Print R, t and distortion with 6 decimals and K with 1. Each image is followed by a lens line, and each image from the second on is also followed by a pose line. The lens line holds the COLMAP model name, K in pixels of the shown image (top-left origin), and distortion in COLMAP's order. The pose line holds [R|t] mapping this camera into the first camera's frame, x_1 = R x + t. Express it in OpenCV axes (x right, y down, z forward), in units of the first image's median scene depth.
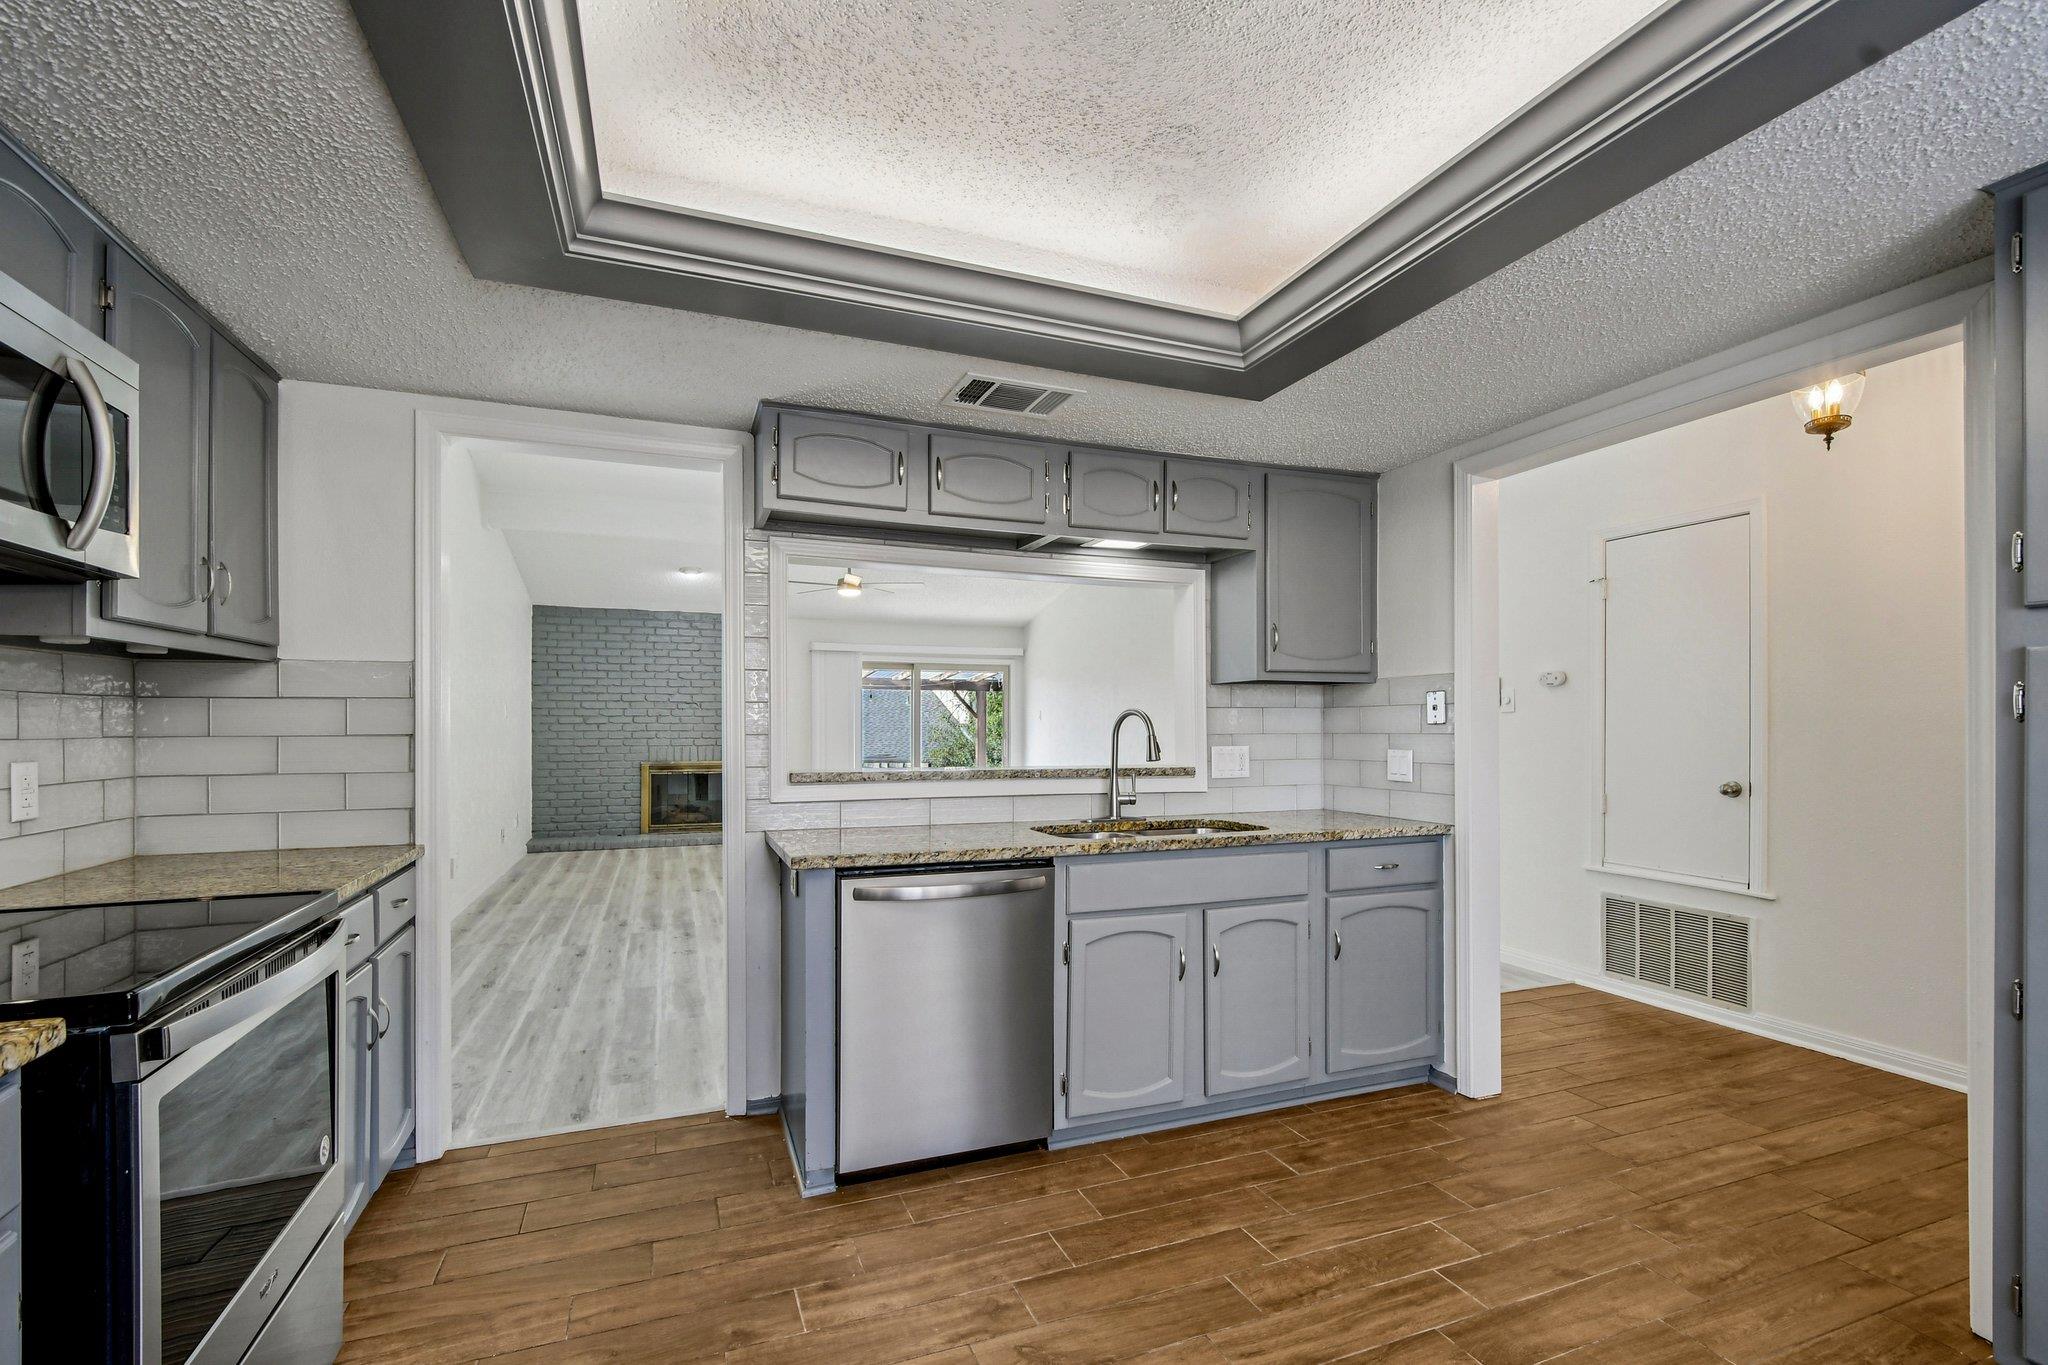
lens RADIAL K [[904.8, 0, 1016.2], [0, 904.8, 724.6], [0, 0, 1]] dist [0.004473, -0.004698]
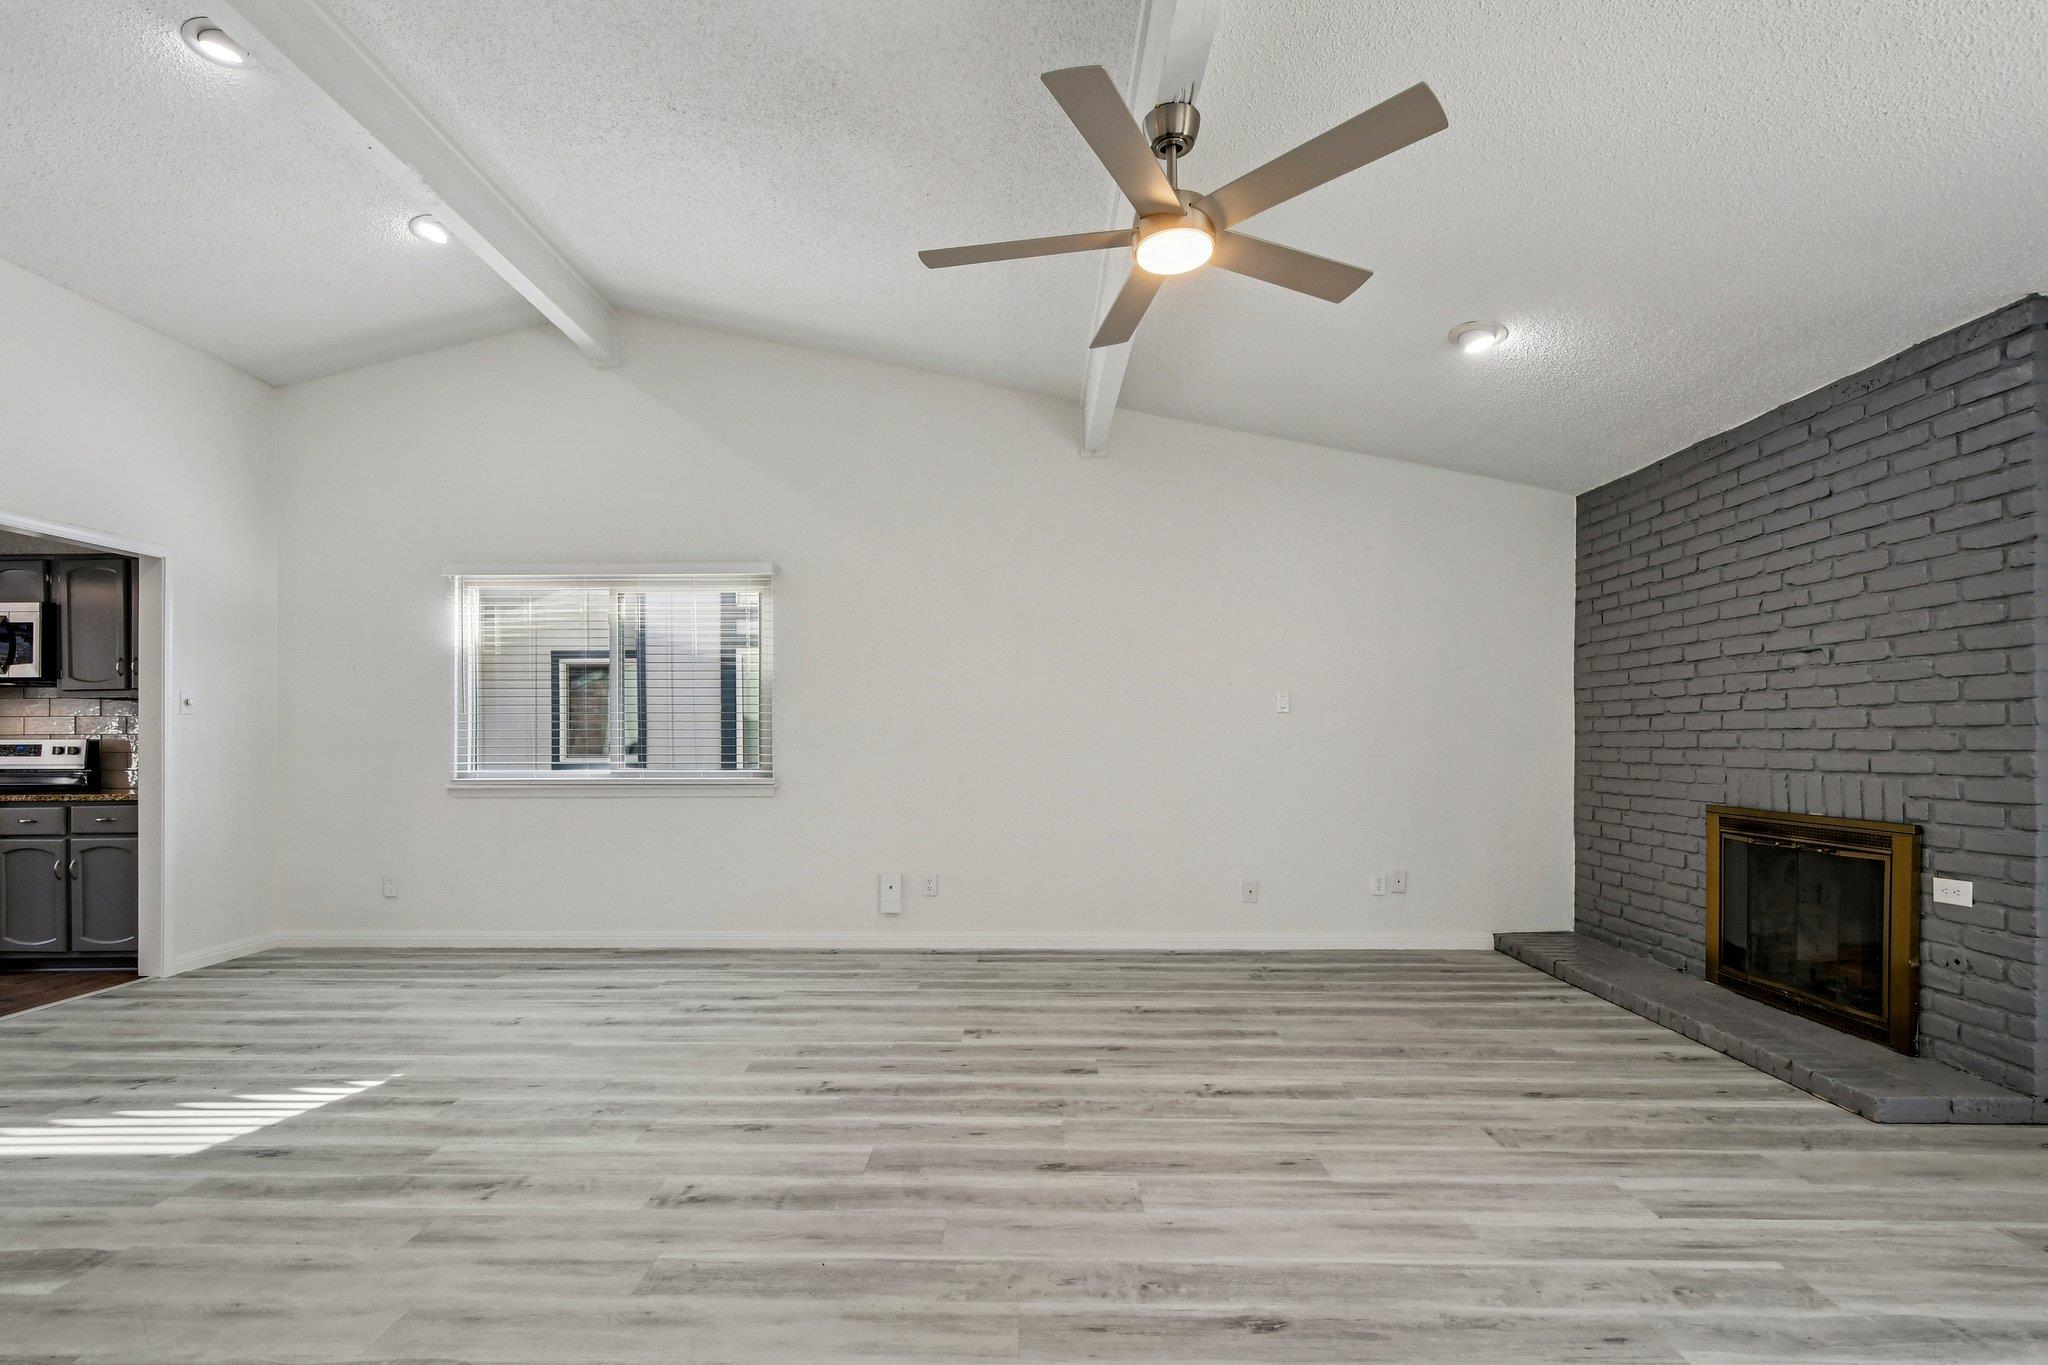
lens RADIAL K [[904.8, 0, 1011.5], [0, 904.8, 744.6], [0, 0, 1]] dist [0.004473, -0.004698]
pose [[-0.379826, 0.004397, -0.925047, 0.094567], [0.005414, 0.999982, 0.002531, 0.011070], [0.925042, -0.004047, -0.379843, 0.906118]]
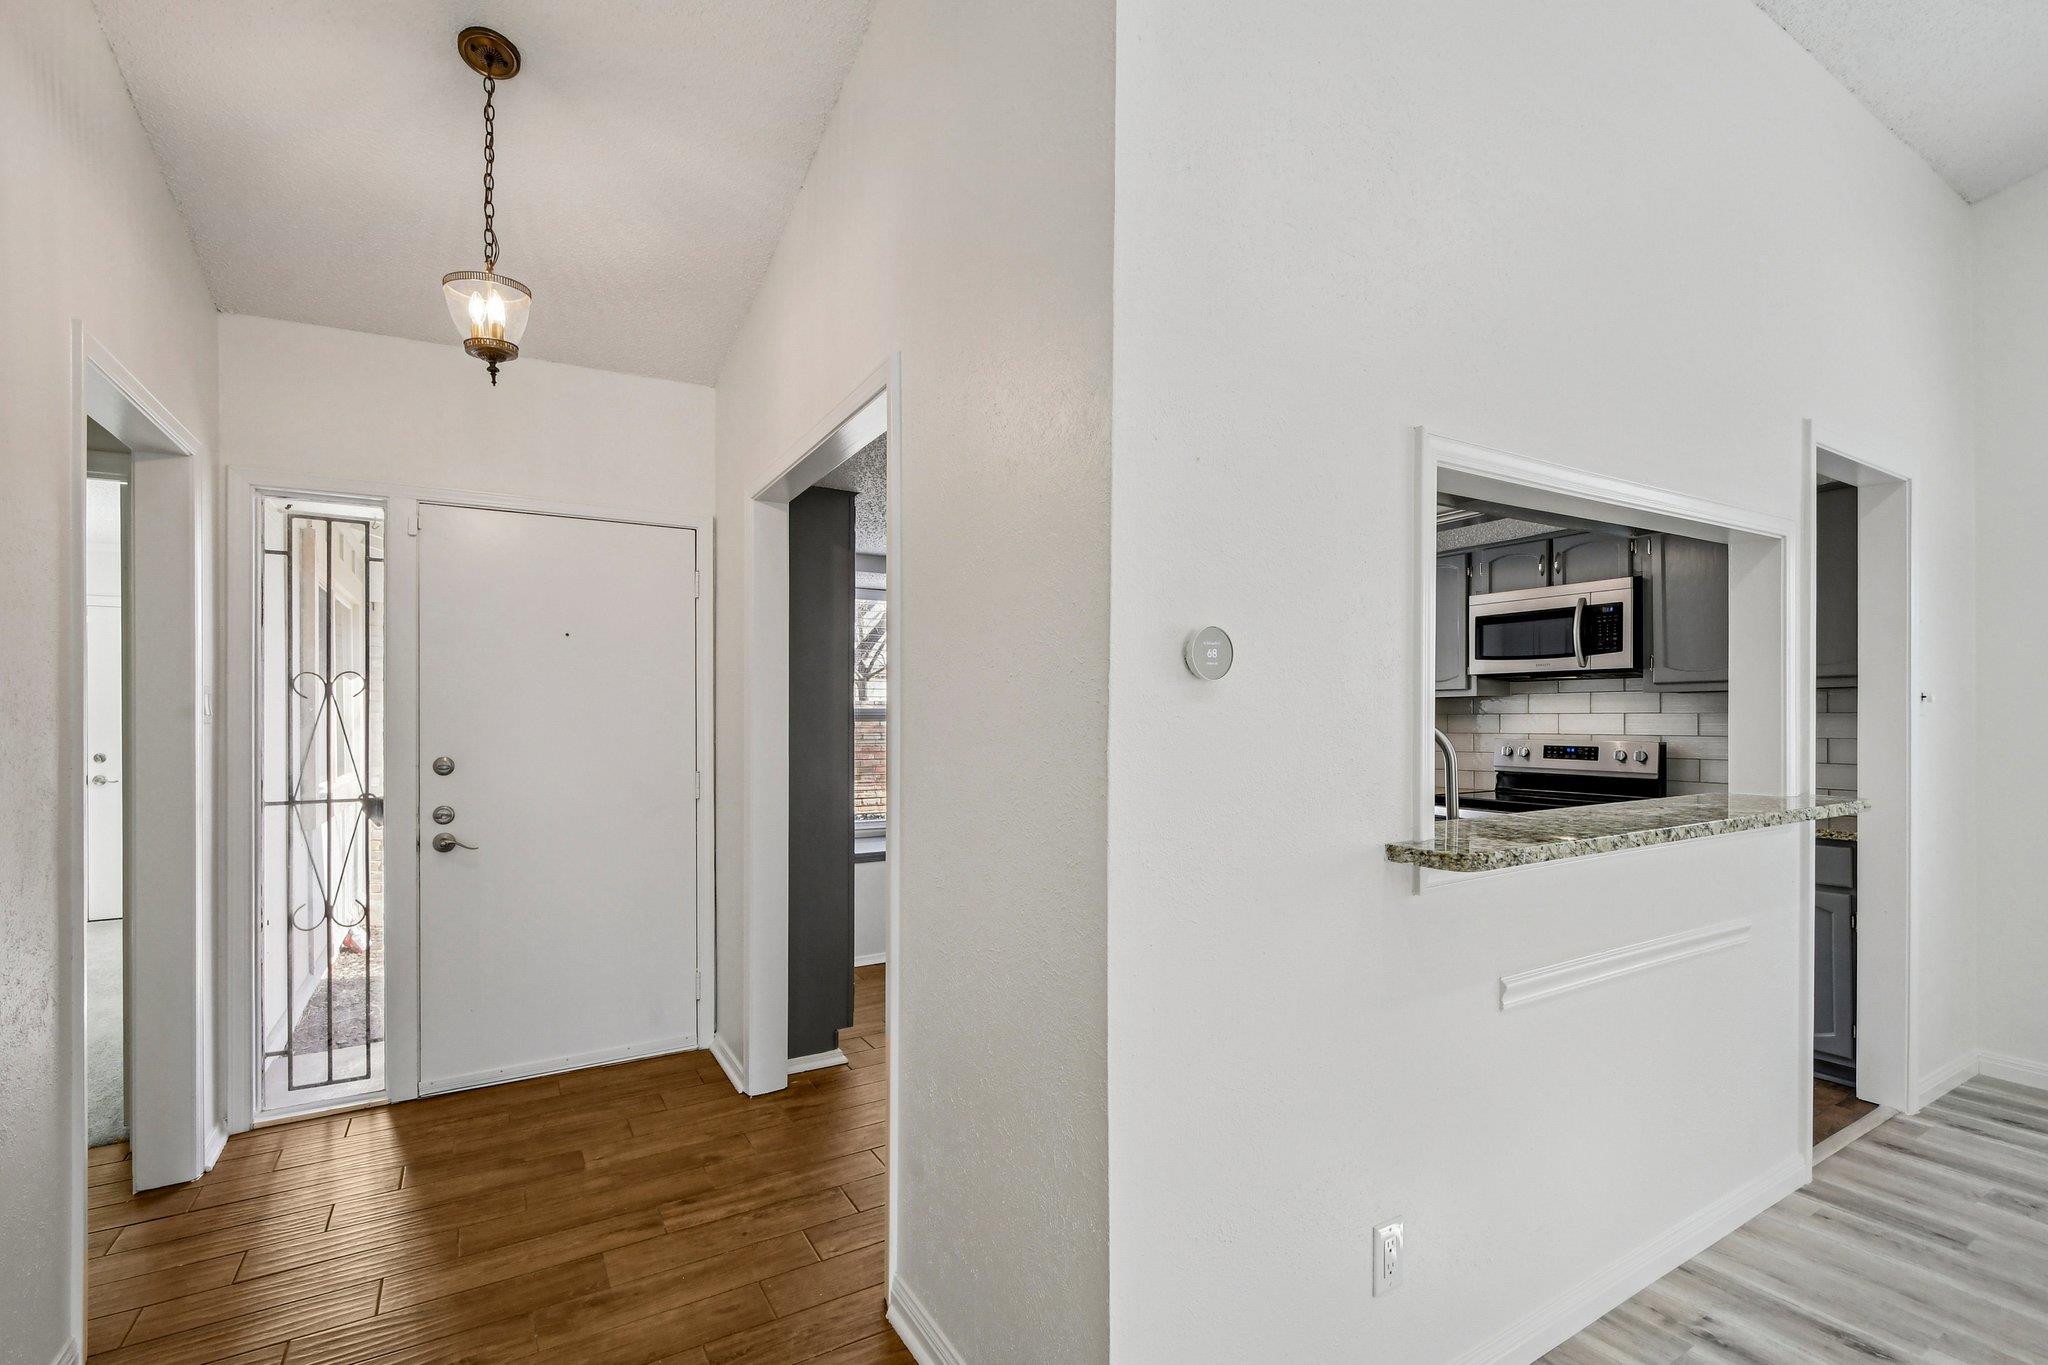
lens RADIAL K [[904.8, 0, 1021.7], [0, 904.8, 720.3], [0, 0, 1]] dist [0.004473, -0.004698]
pose [[-0.985002, 0.003935, -0.172497, 0.182495], [0.003211, 0.999985, 0.004474, -0.007606], [0.172512, 0.003853, -0.985000, 0.557650]]
